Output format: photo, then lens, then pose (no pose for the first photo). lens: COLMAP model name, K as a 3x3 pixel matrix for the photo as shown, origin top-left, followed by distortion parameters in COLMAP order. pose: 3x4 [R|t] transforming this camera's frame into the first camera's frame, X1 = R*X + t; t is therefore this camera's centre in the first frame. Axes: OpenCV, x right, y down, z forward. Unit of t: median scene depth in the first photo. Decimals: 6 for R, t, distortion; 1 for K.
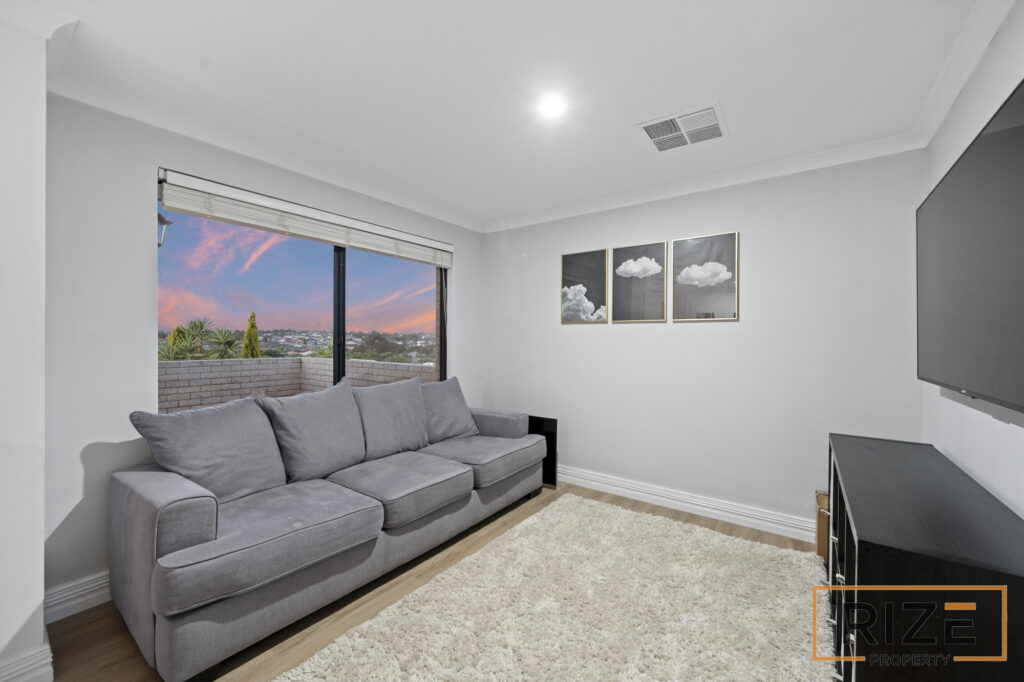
lens RADIAL K [[407.2, 0, 503.9], [0, 407.2, 335.7], [0, 0, 1]] dist [0.002270, -0.000433]
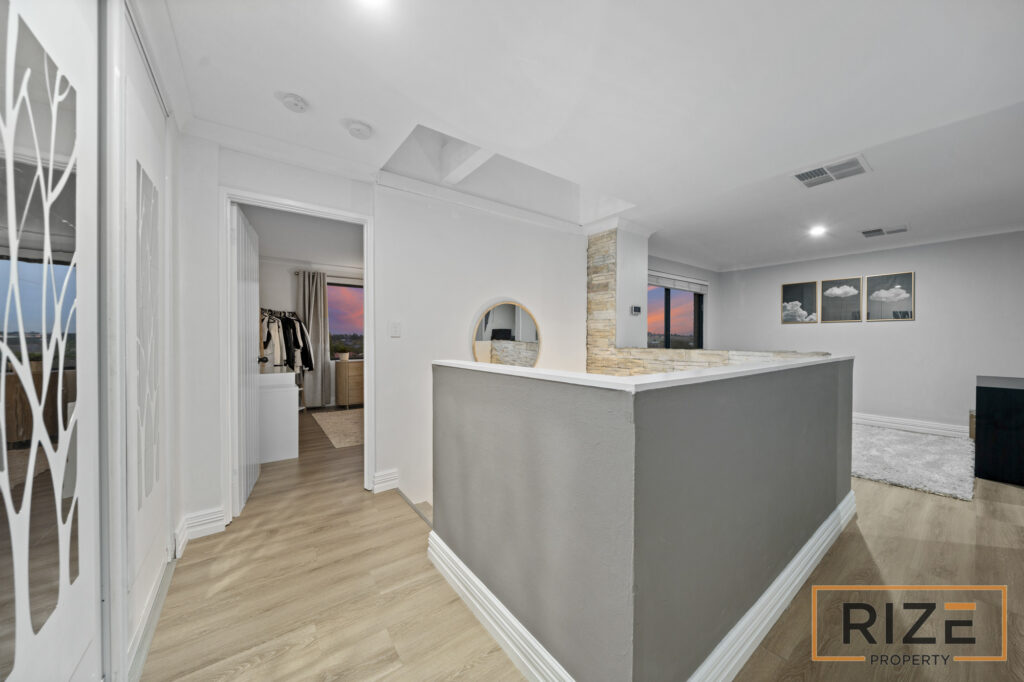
lens RADIAL K [[351.5, 0, 515.1], [0, 351.5, 339.2], [0, 0, 1]] dist [-0.003536, 0.000161]
pose [[0.966382, -0.010092, -0.256911, -0.641497], [0.009806, 0.999949, -0.002396, 0.033442], [0.256922, -0.000204, 0.966432, -0.840503]]
